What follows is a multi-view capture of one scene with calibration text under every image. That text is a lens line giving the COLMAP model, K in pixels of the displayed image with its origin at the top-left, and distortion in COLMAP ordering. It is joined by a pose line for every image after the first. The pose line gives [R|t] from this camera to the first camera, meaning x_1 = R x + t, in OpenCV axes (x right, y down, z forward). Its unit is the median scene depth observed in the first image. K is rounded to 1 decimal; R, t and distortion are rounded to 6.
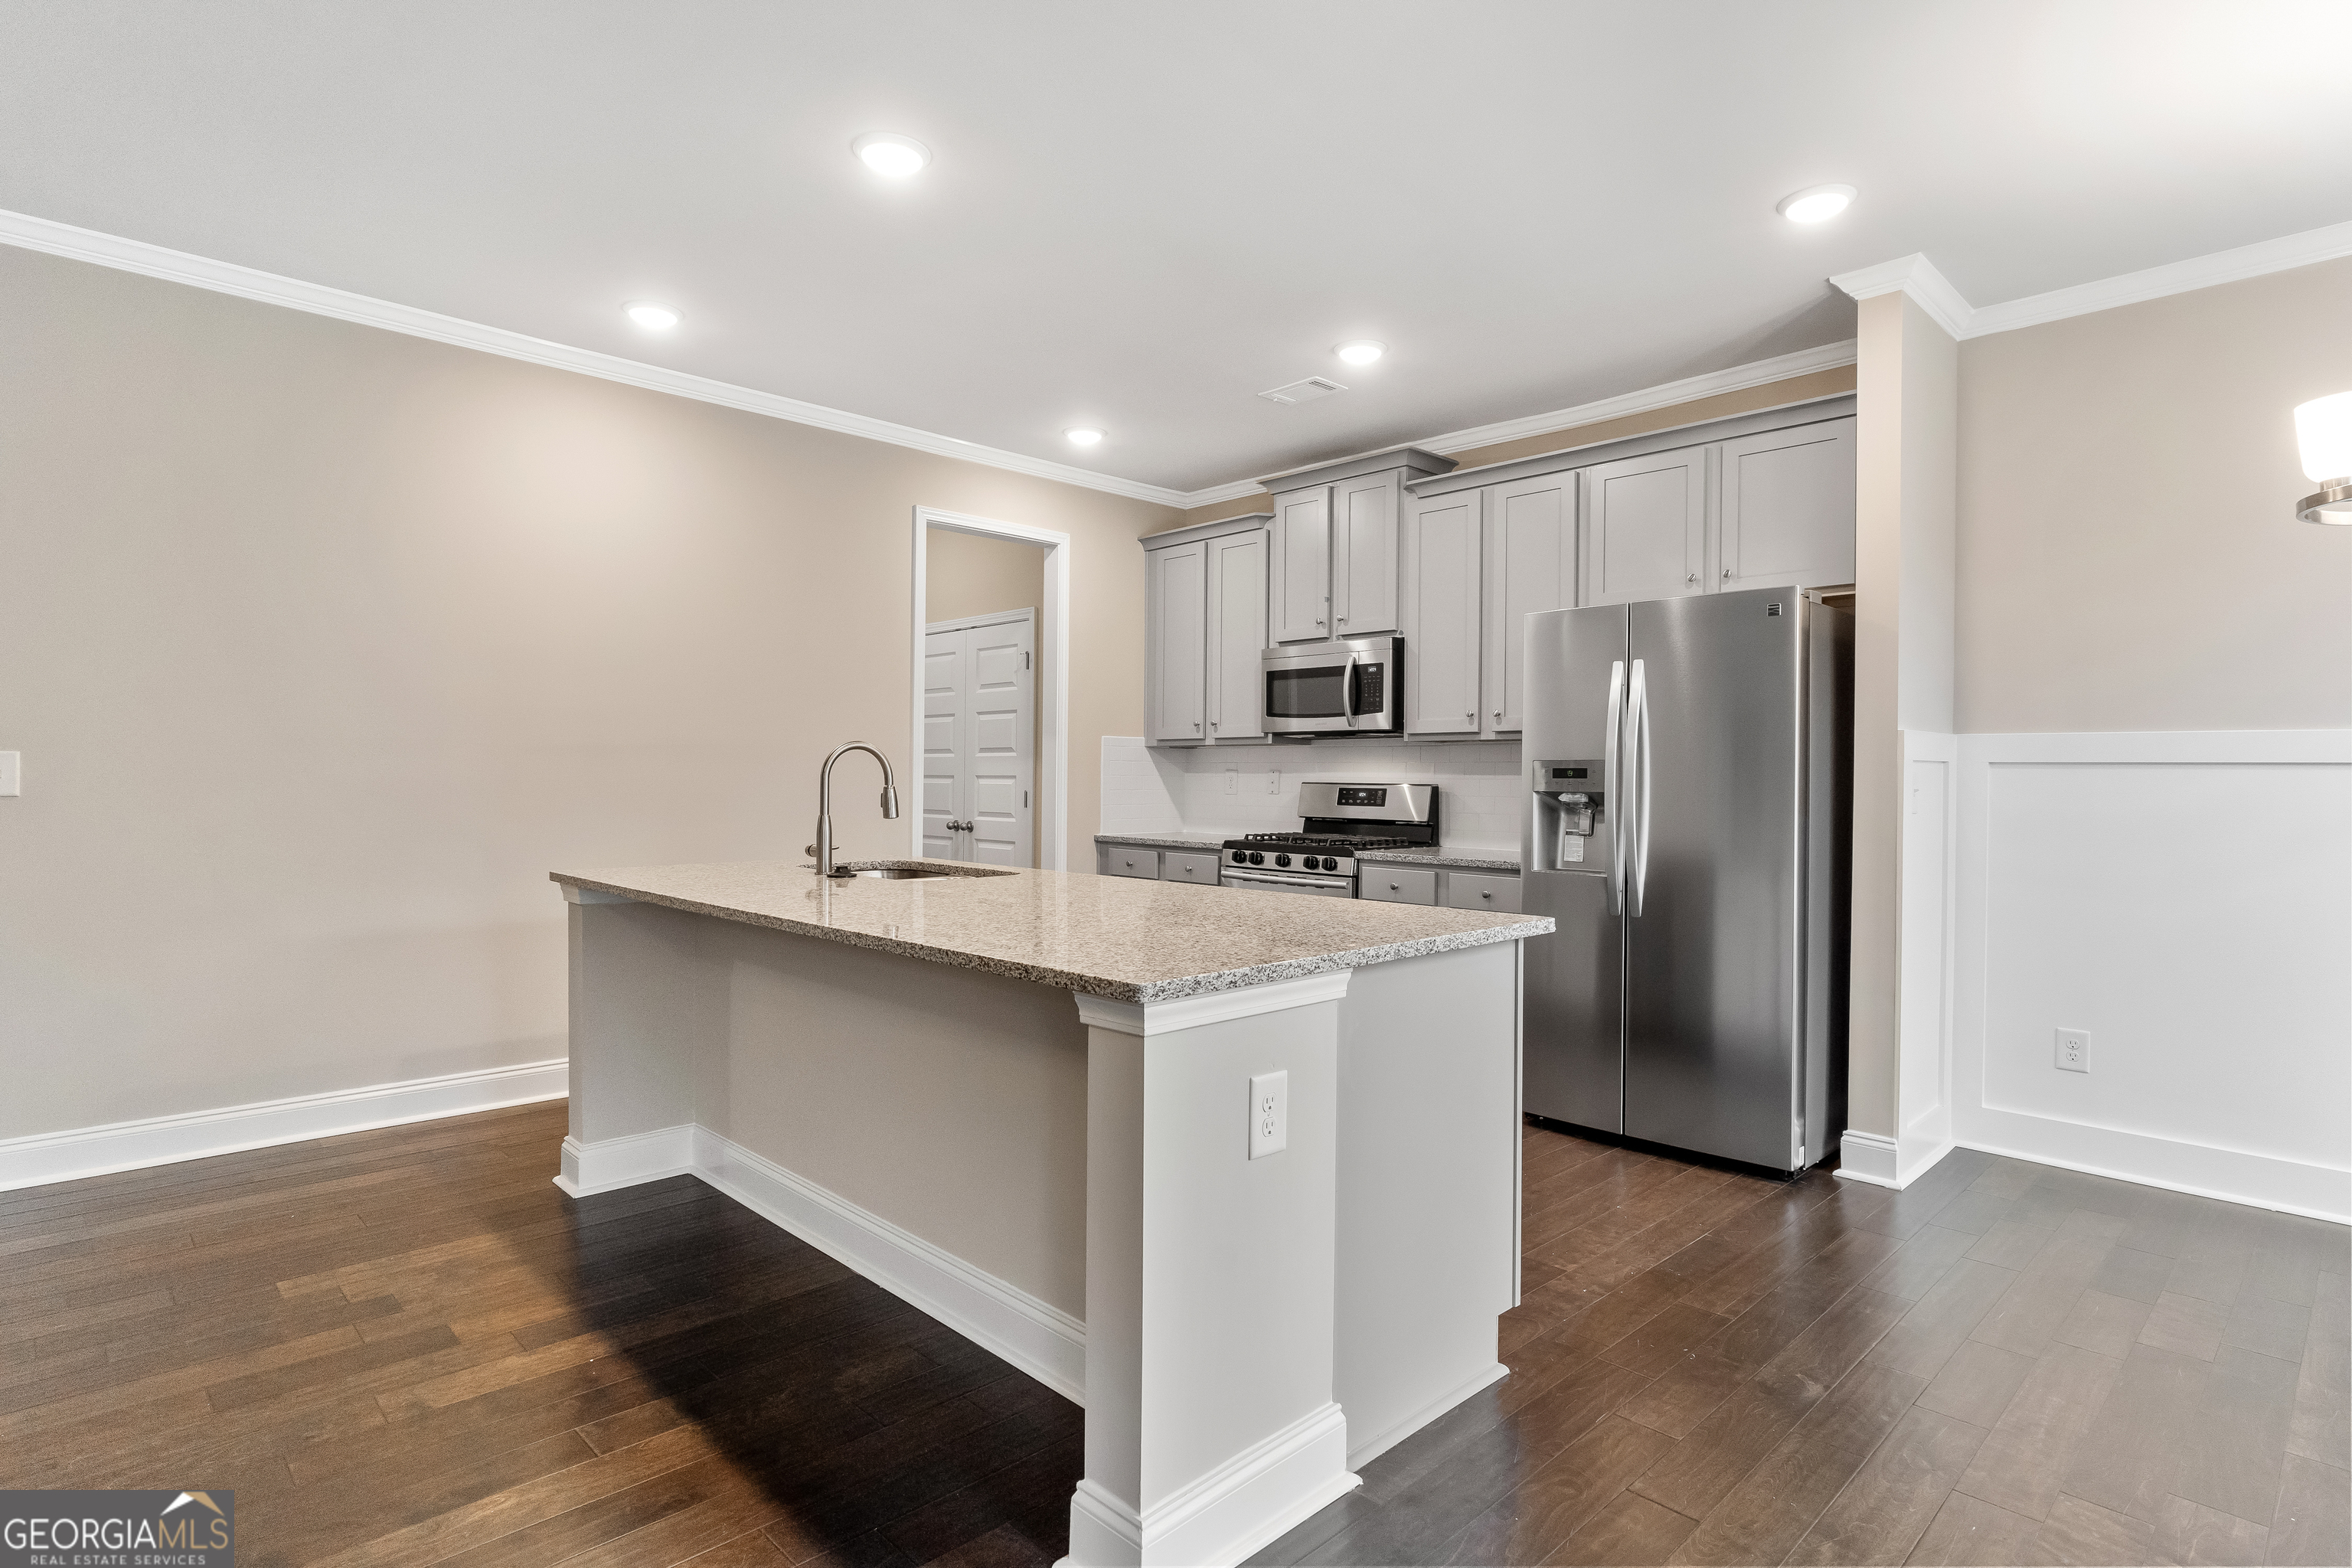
lens RADIAL K [[1205.0, 0, 1171.9], [0, 1205.0, 787.4], [0, 0, 1]] dist [-0.010169, 0.000261]
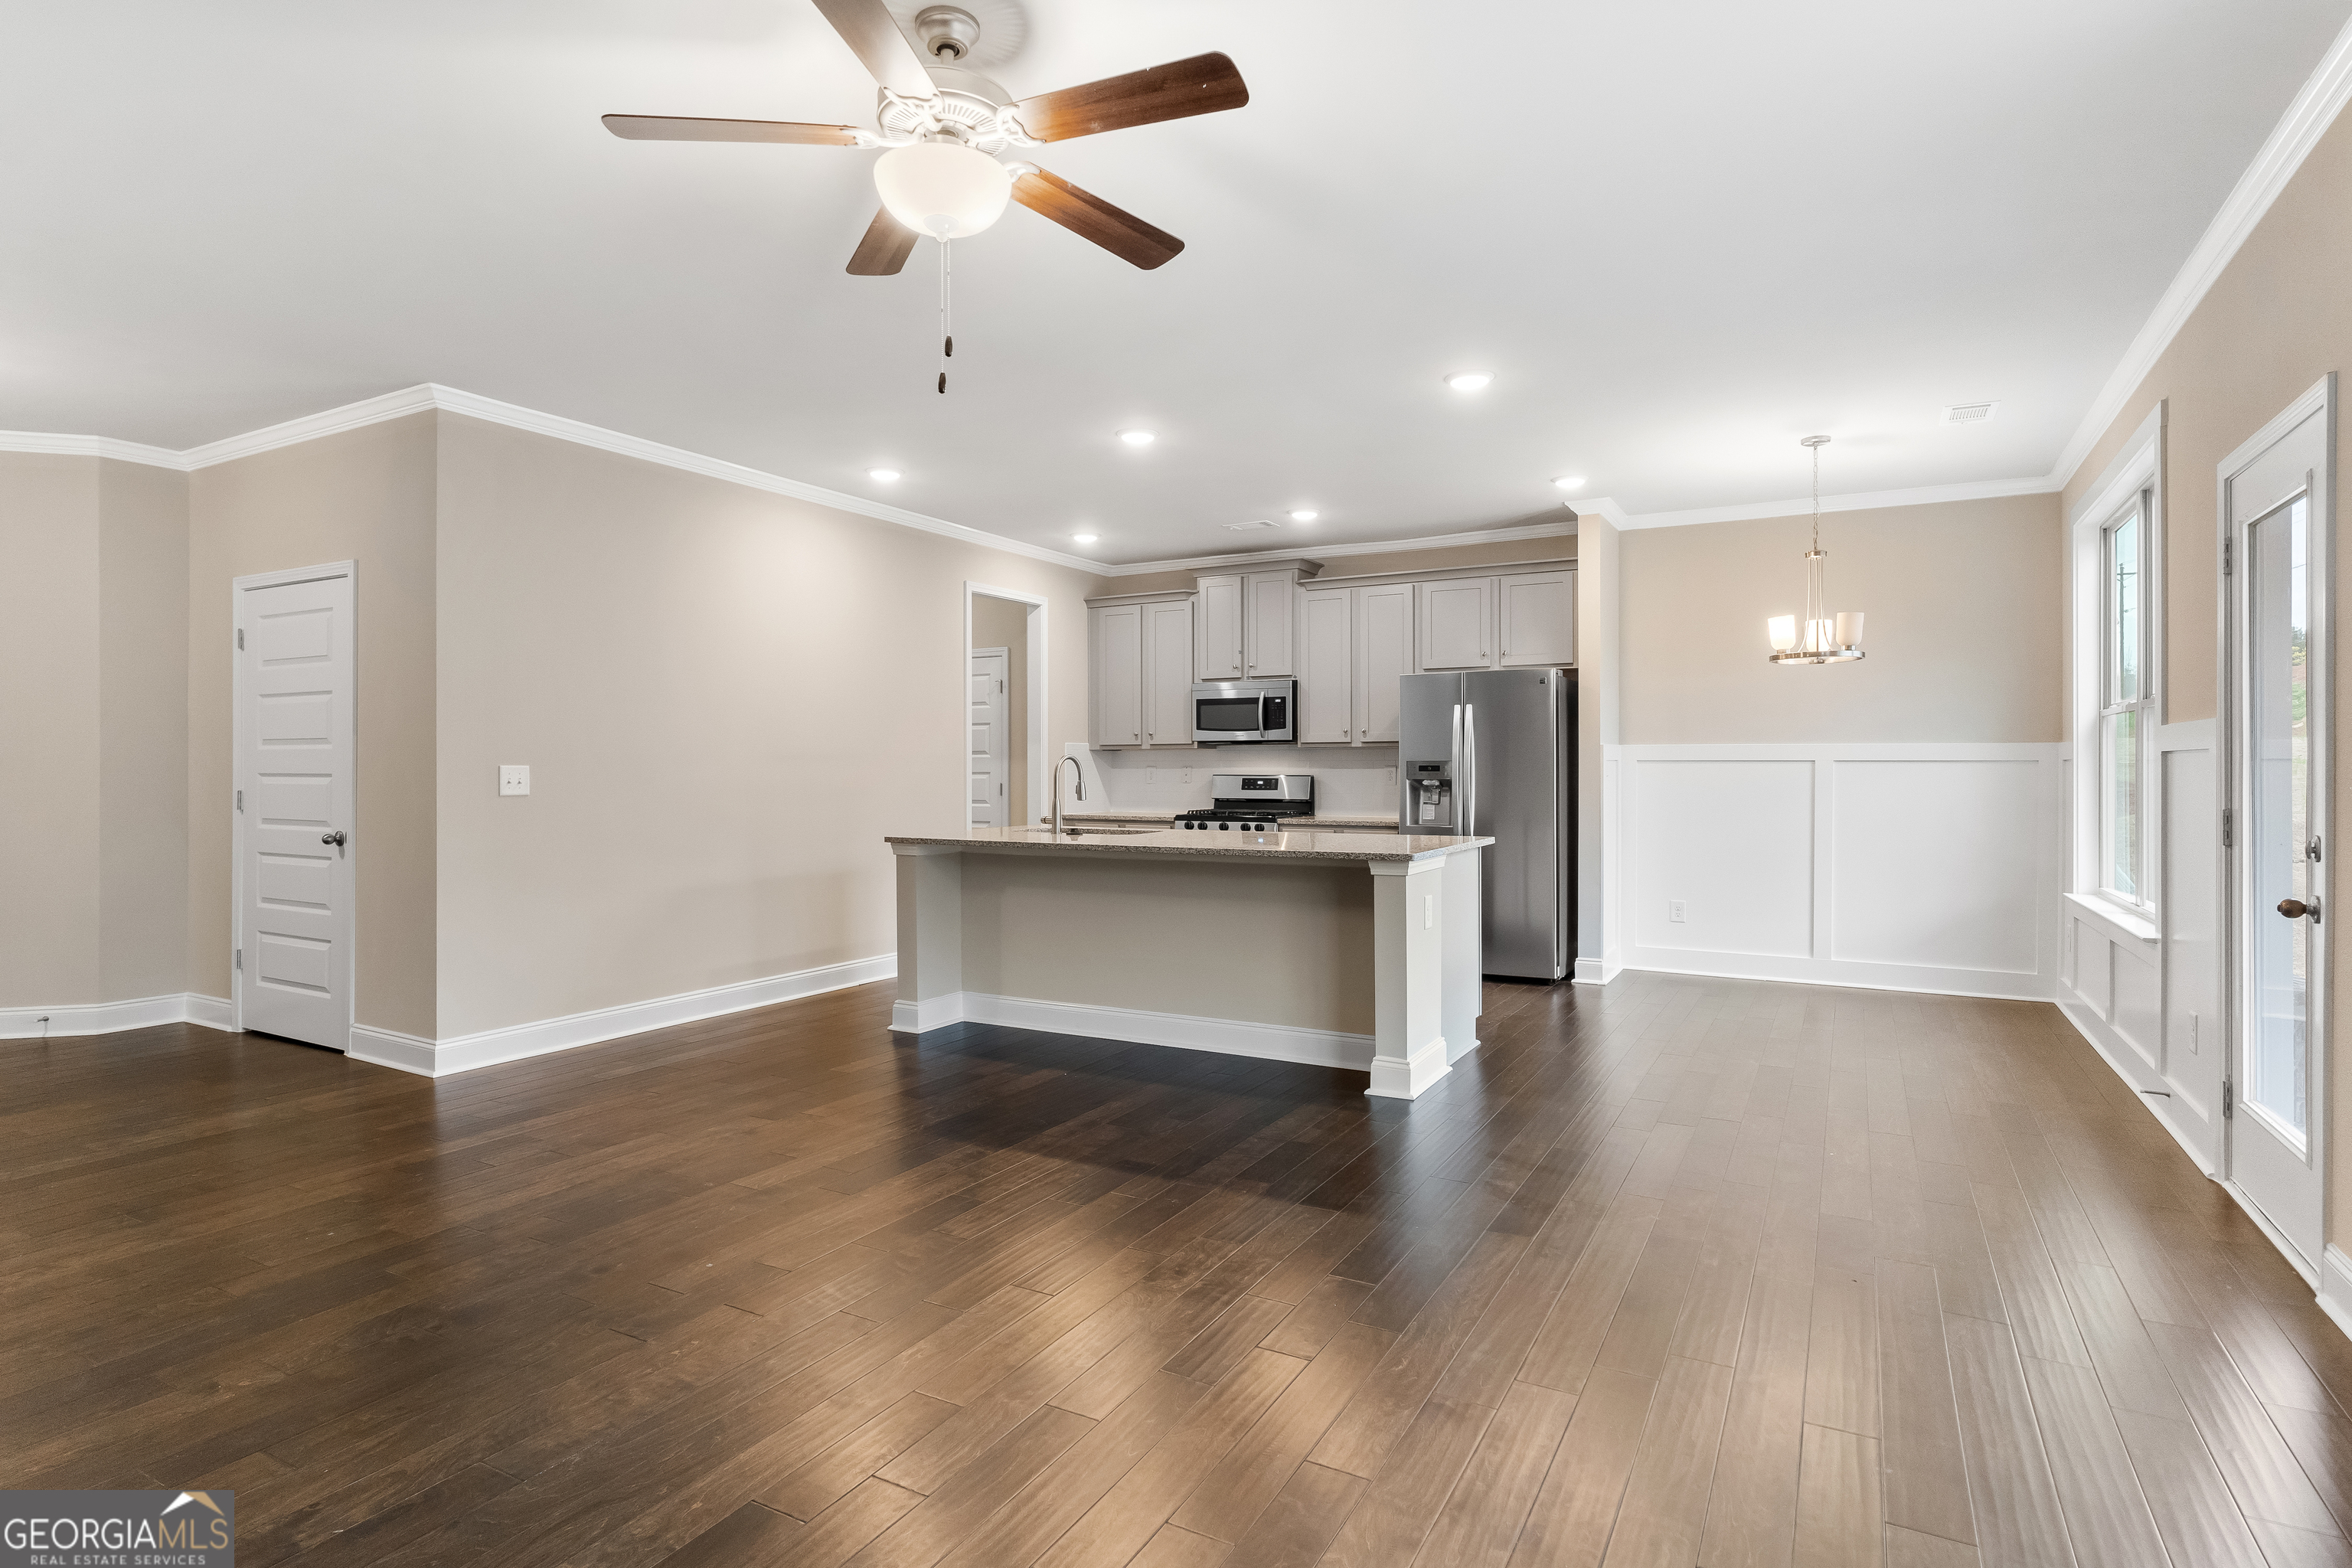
lens RADIAL K [[1205.0, 0, 1177.8], [0, 1205.0, 777.3], [0, 0, 1]] dist [-0.010169, 0.000261]
pose [[0.958330, -0.012301, 0.285400, -0.419735], [0.012214, 0.999923, 0.002085, -0.005495], [-0.285404, 0.001488, 0.958406, -0.459522]]
